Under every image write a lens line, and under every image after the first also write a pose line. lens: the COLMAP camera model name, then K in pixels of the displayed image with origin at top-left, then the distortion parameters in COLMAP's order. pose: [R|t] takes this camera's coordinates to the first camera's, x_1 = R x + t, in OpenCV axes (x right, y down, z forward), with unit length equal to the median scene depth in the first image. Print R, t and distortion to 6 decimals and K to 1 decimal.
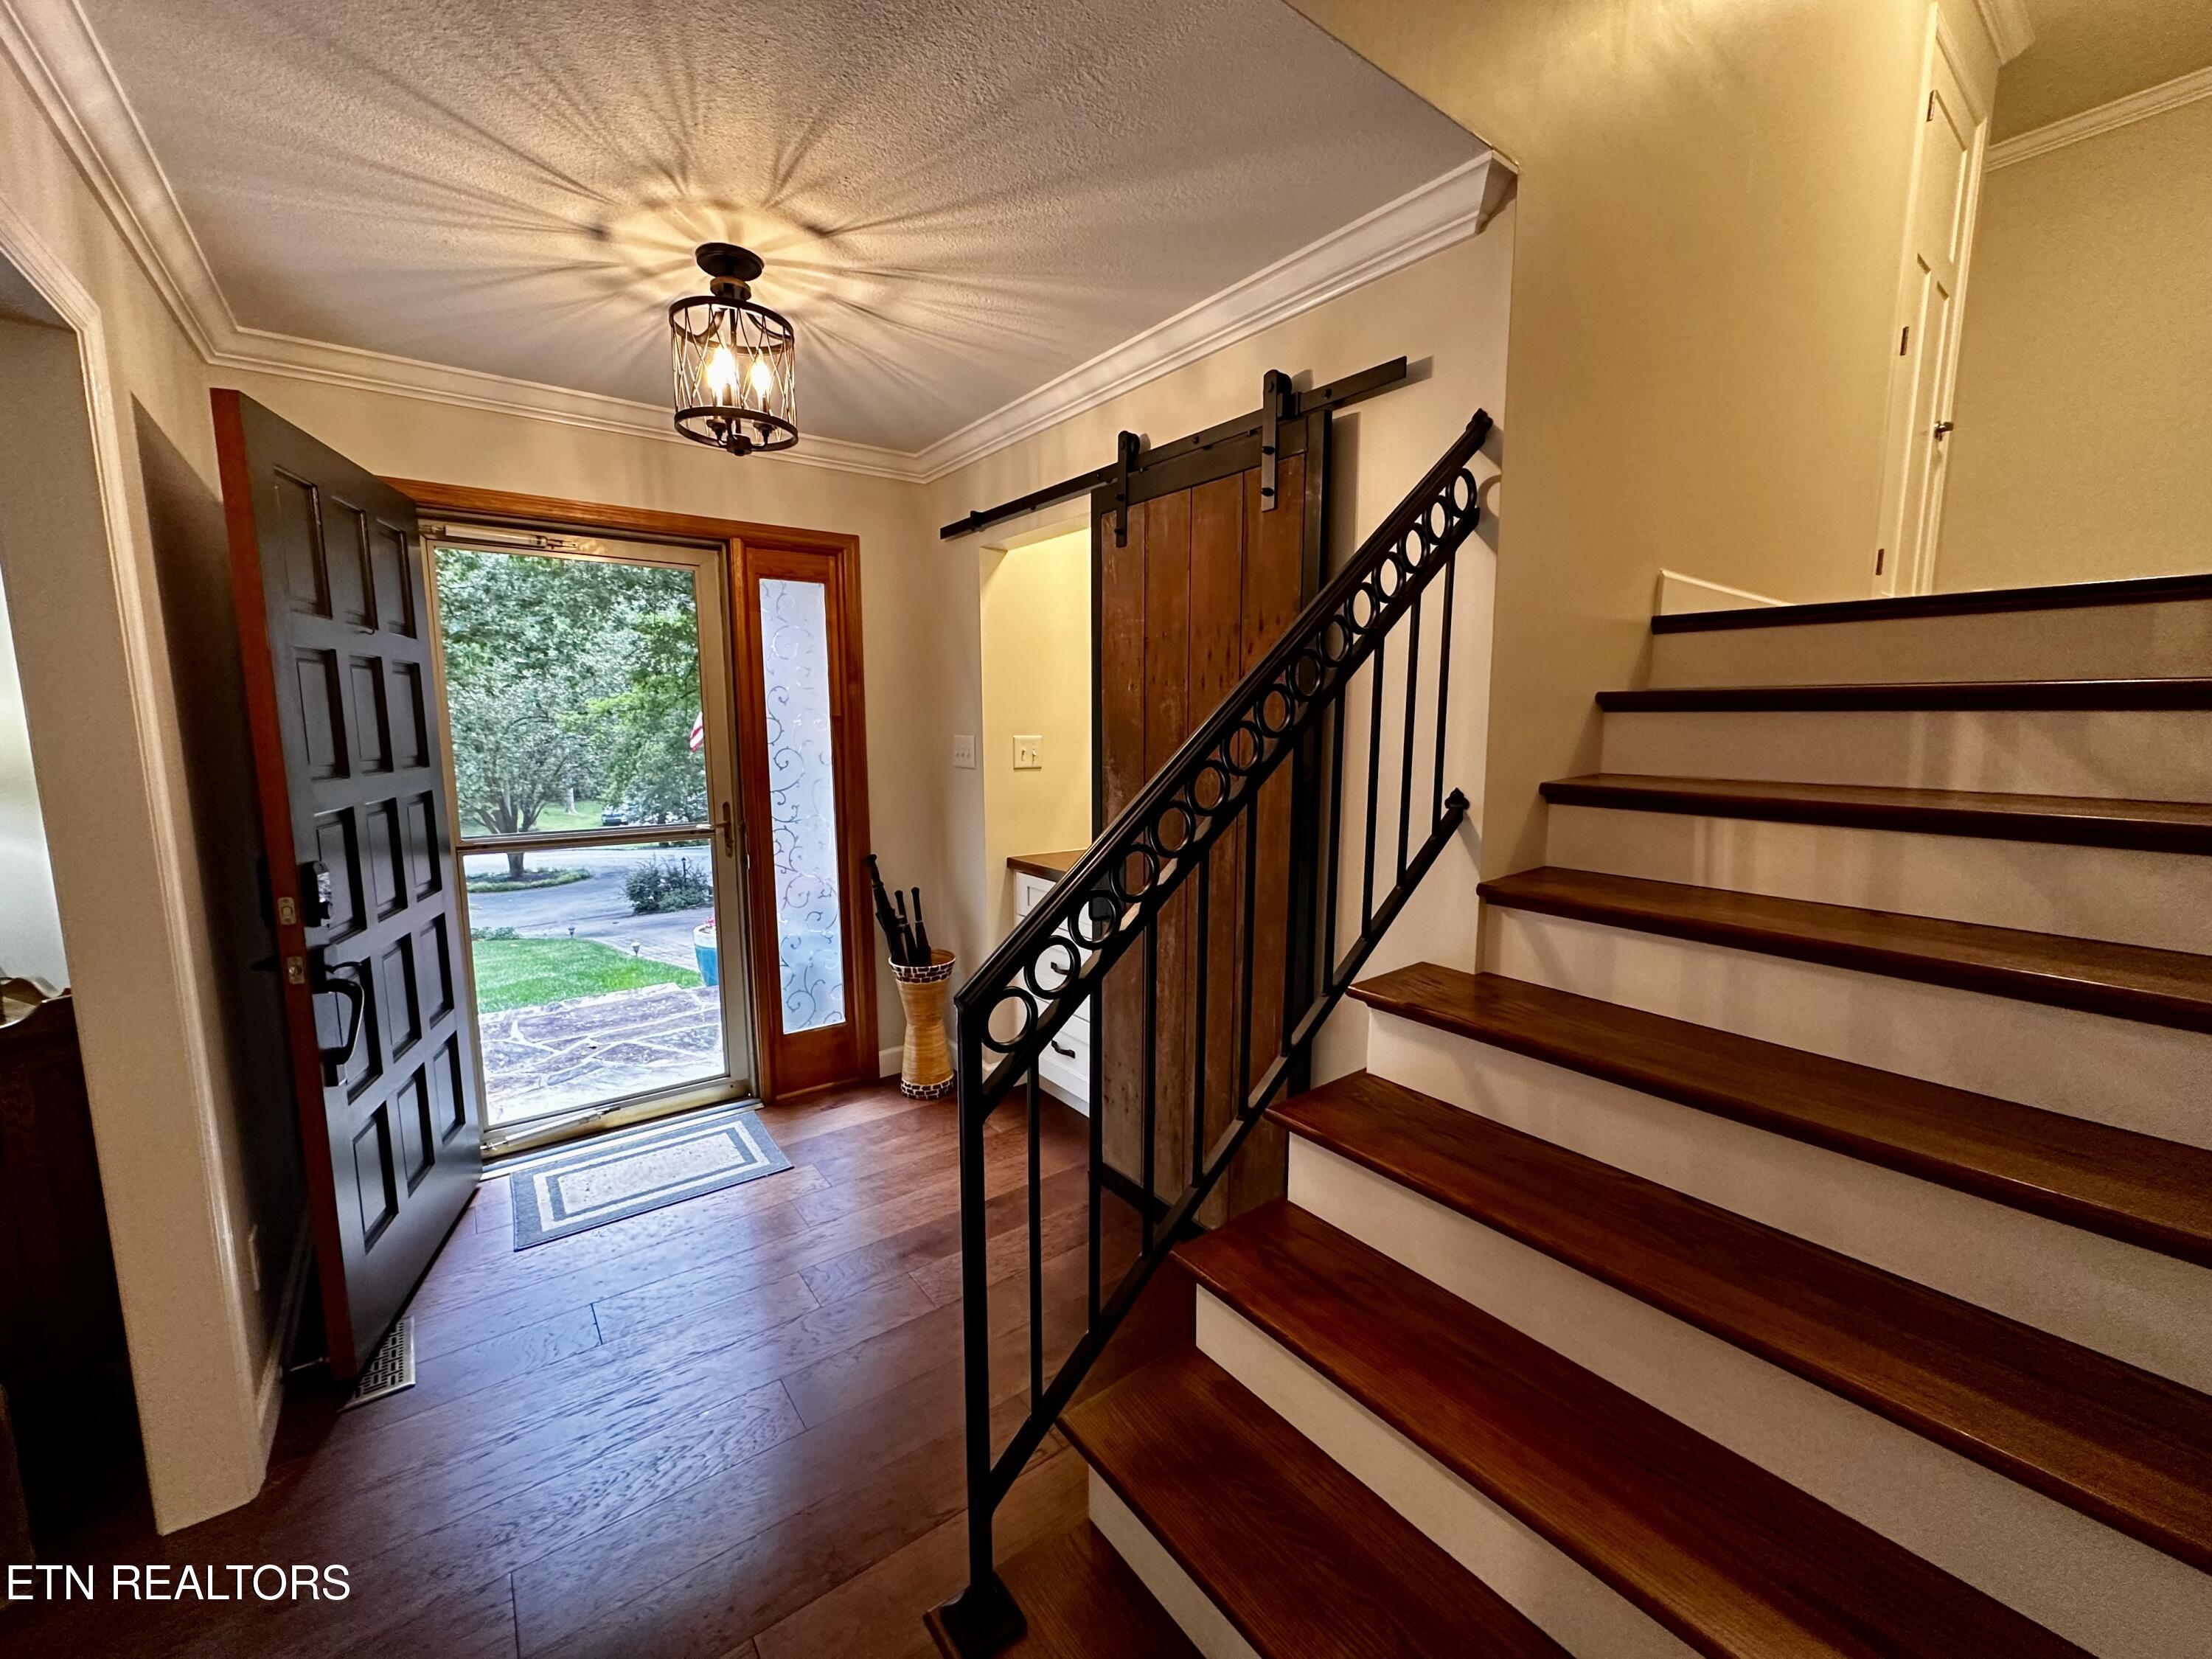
lens RADIAL K [[889.9, 0, 1101.0], [0, 889.9, 834.9], [0, 0, 1]] dist [-0.004619, 0.000803]
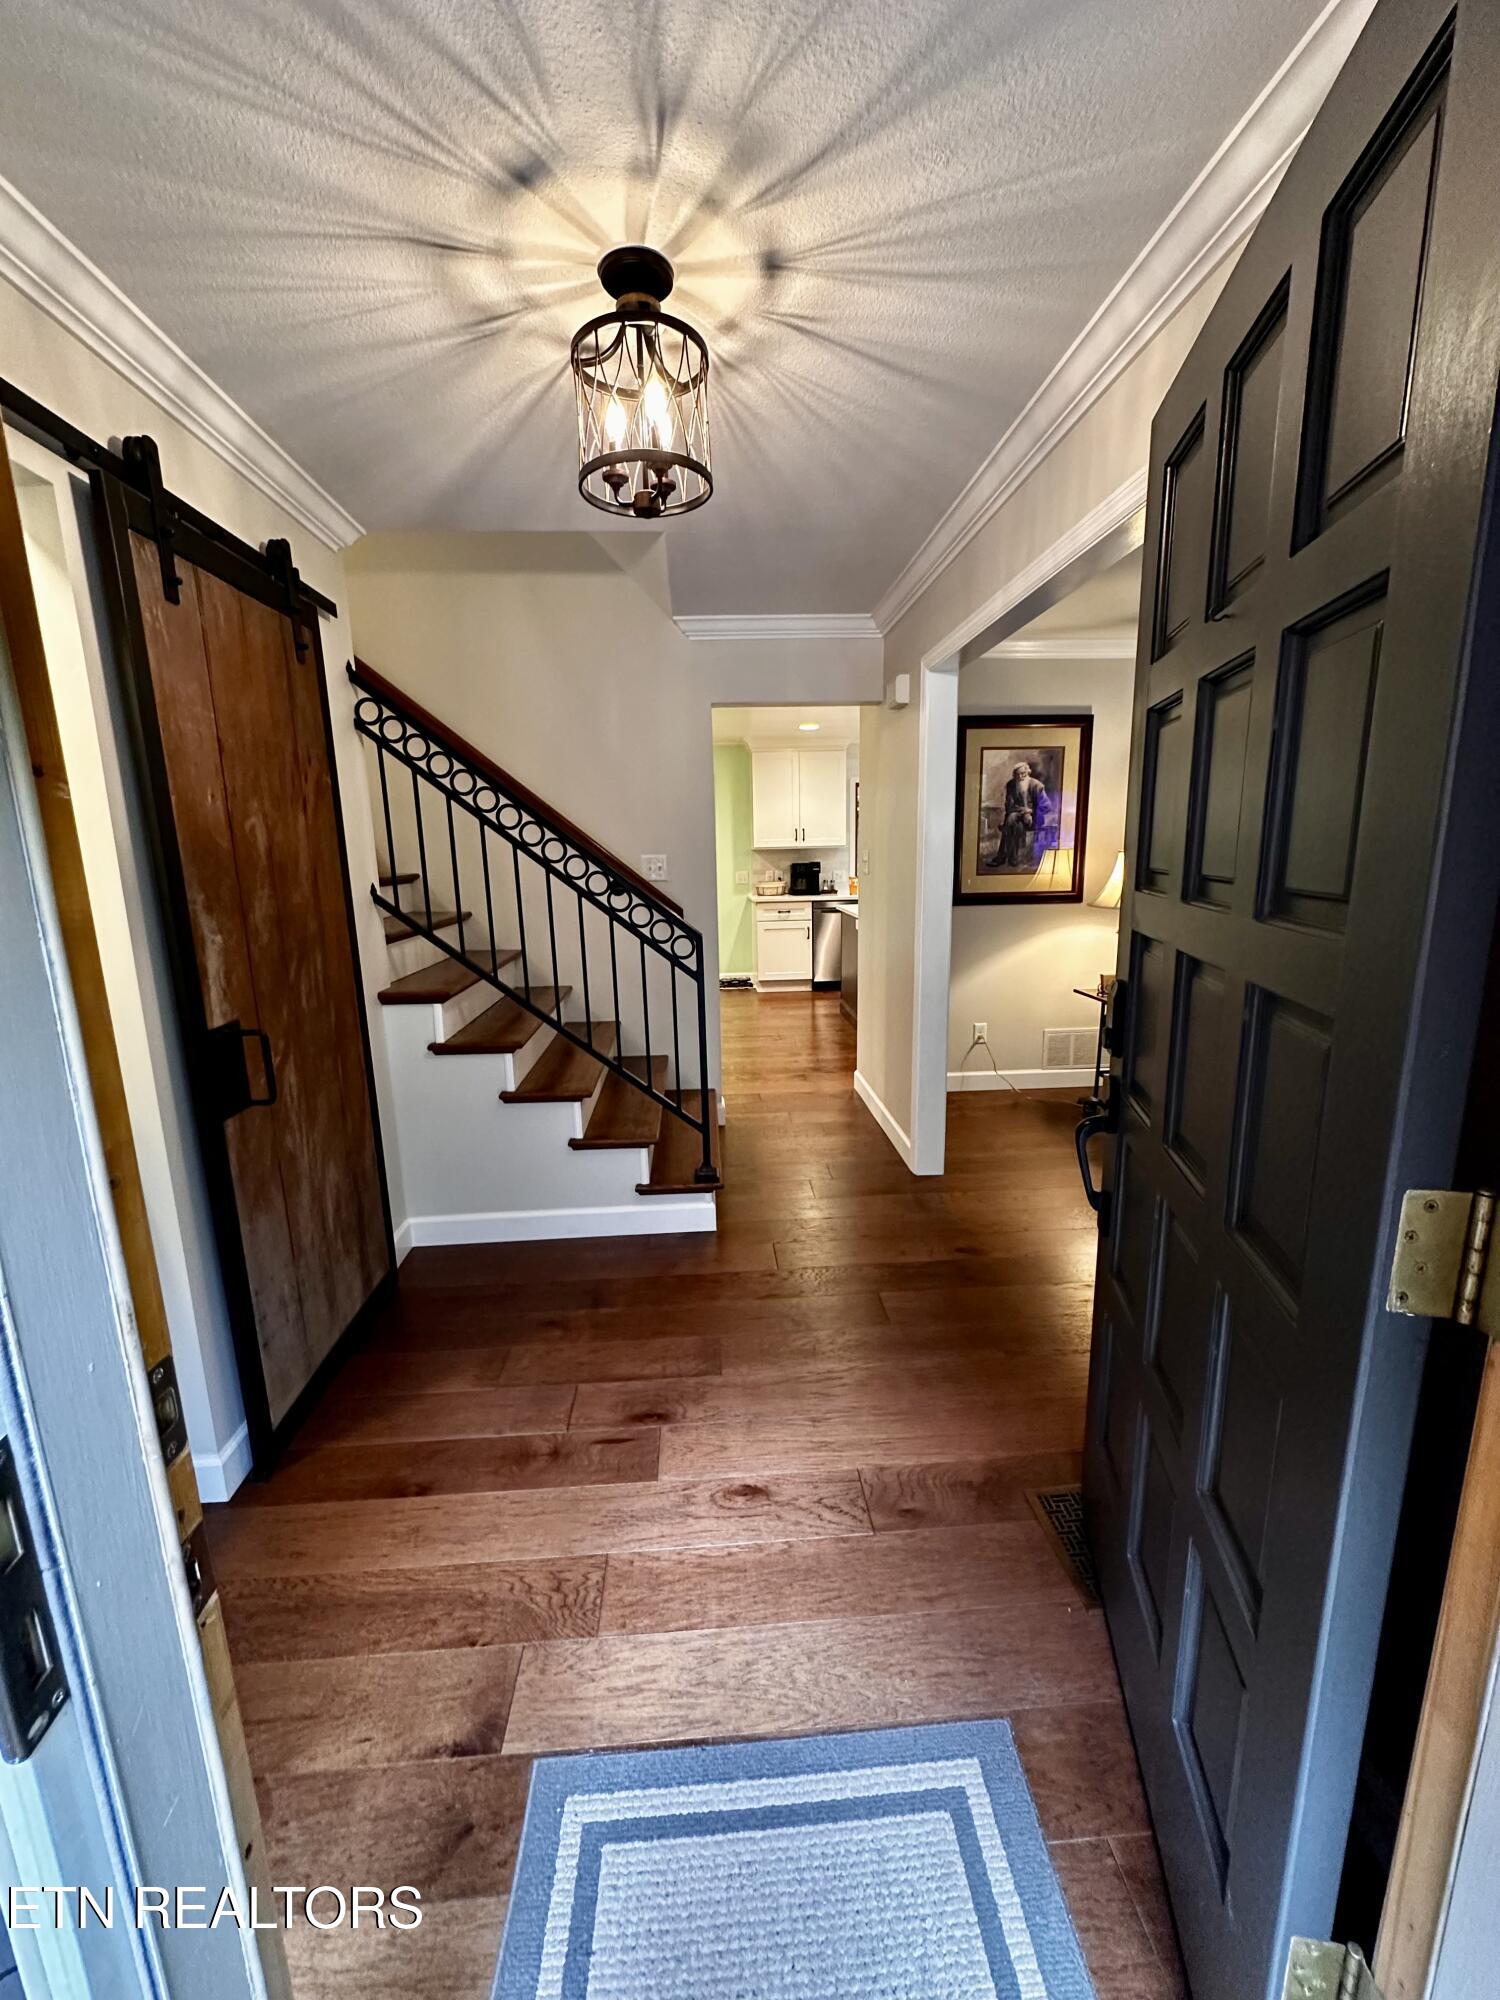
lens RADIAL K [[804.6, 0, 744.6], [0, 804.6, 999.1], [0, 0, 1]] dist [-0.004619, 0.000803]
pose [[-0.835010, -0.081784, 0.544122, -0.853974], [0.099054, 0.950394, 0.294856, -0.181401], [-0.541245, 0.300105, -0.785488, 1.531578]]
